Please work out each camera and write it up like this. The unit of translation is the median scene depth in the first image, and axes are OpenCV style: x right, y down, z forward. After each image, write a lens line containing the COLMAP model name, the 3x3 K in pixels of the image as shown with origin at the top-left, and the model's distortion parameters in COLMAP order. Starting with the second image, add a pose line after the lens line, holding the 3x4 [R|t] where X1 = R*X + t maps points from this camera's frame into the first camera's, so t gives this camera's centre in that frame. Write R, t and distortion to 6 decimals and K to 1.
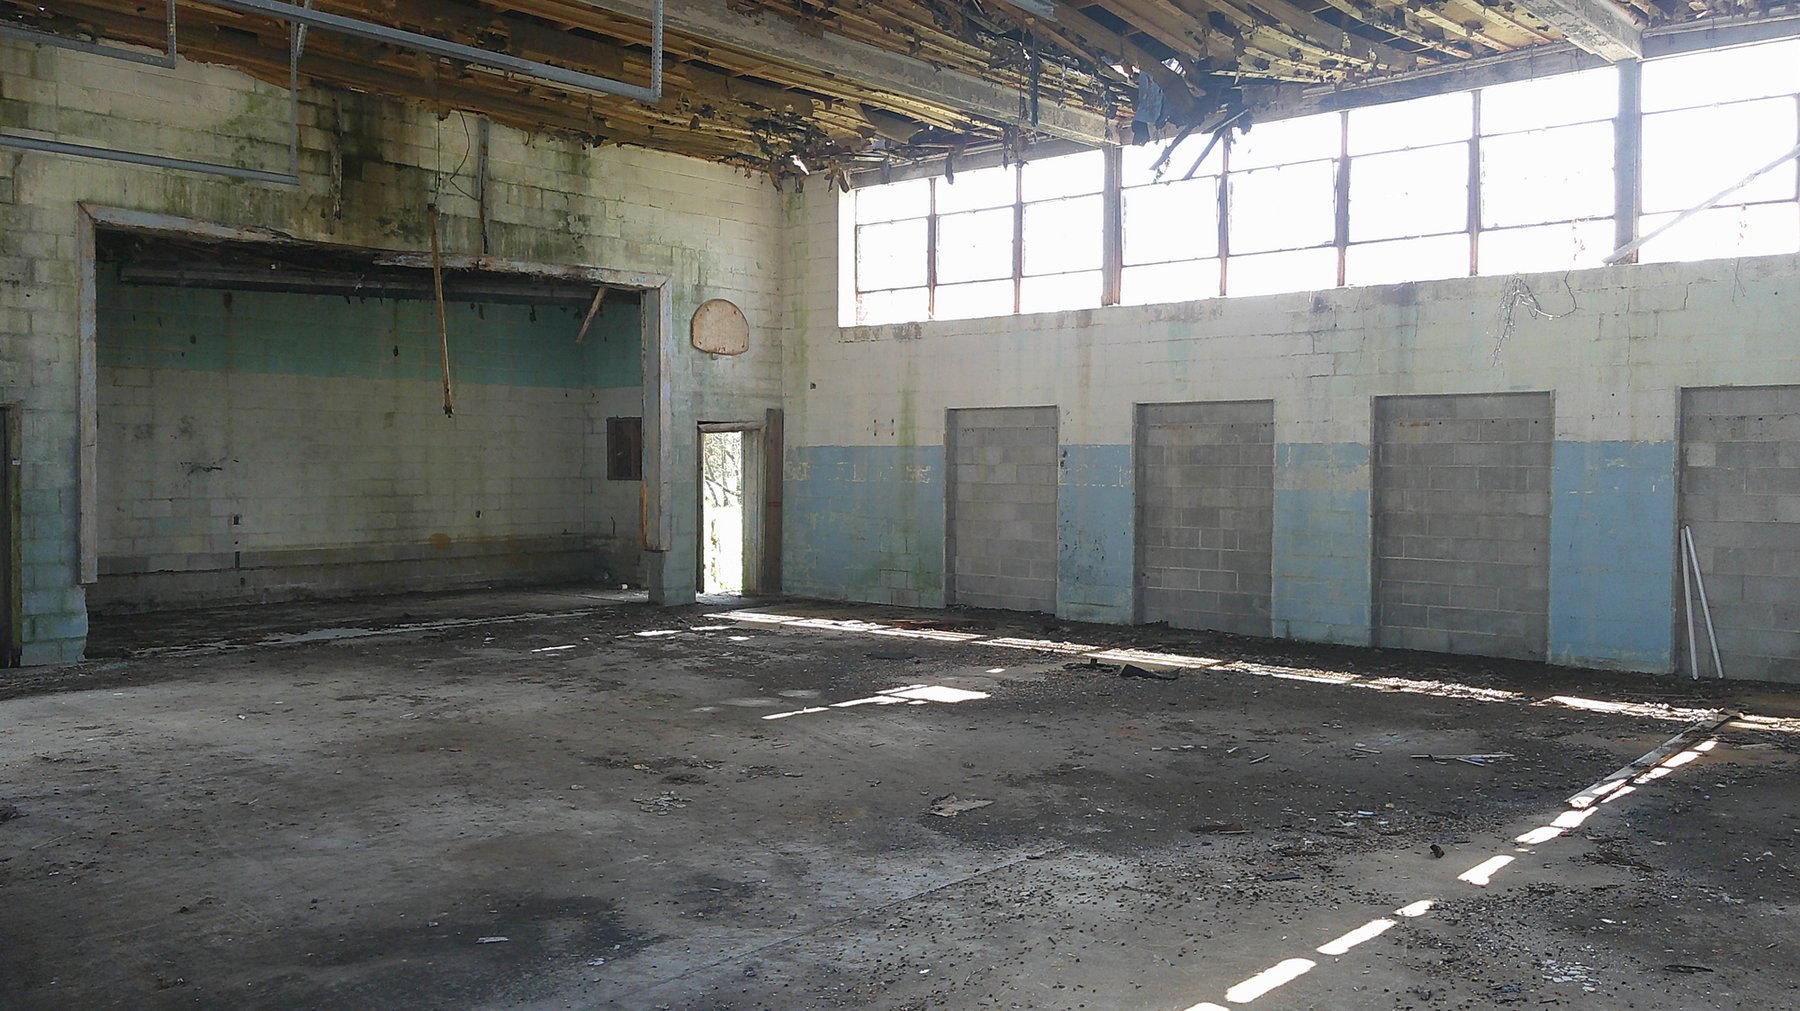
lens RADIAL K [[1448.7, 0, 951.5], [0, 1448.7, 486.4], [0, 0, 1]] dist [-0.002436, -0.051485]
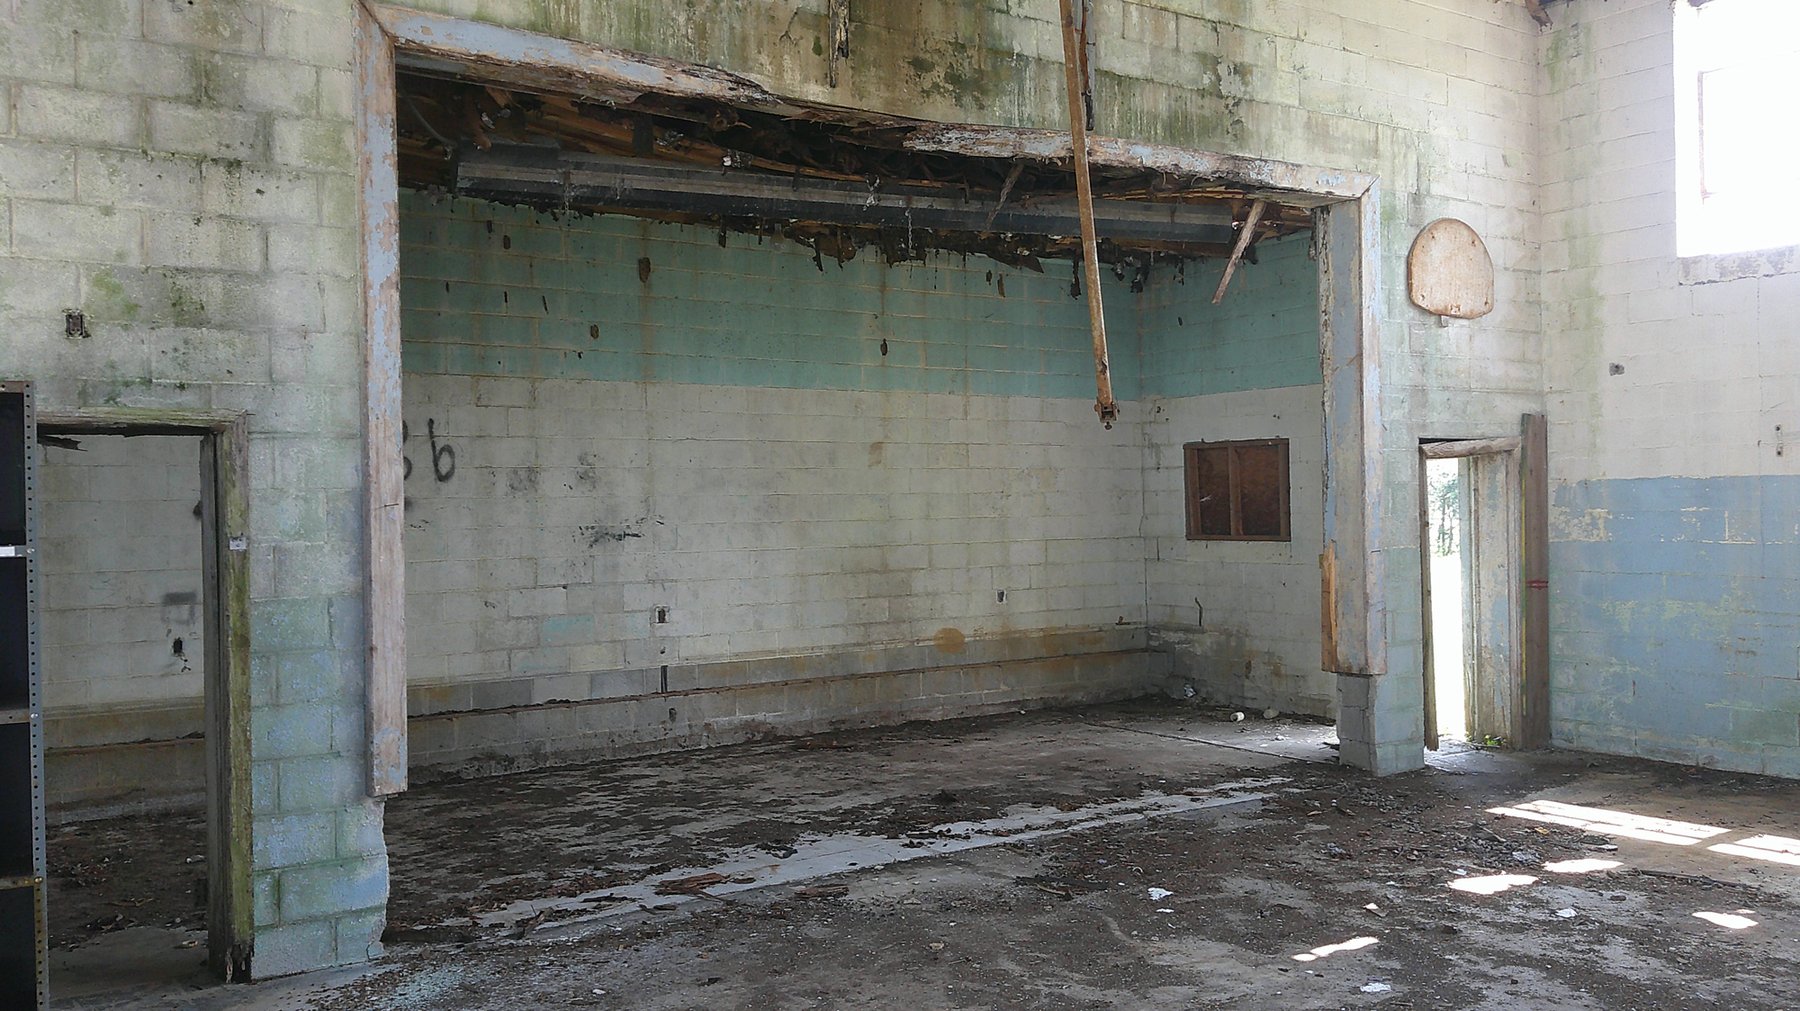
lens RADIAL K [[1469.4, 0, 905.5], [0, 1469.4, 510.3], [0, 0, 1]] dist [0.054584, -0.064336]
pose [[0.959766, -0.016665, -0.280304, -0.214518], [0.013407, 0.999819, -0.013535, -0.013017], [0.280479, 0.009232, 0.959816, 0.416649]]
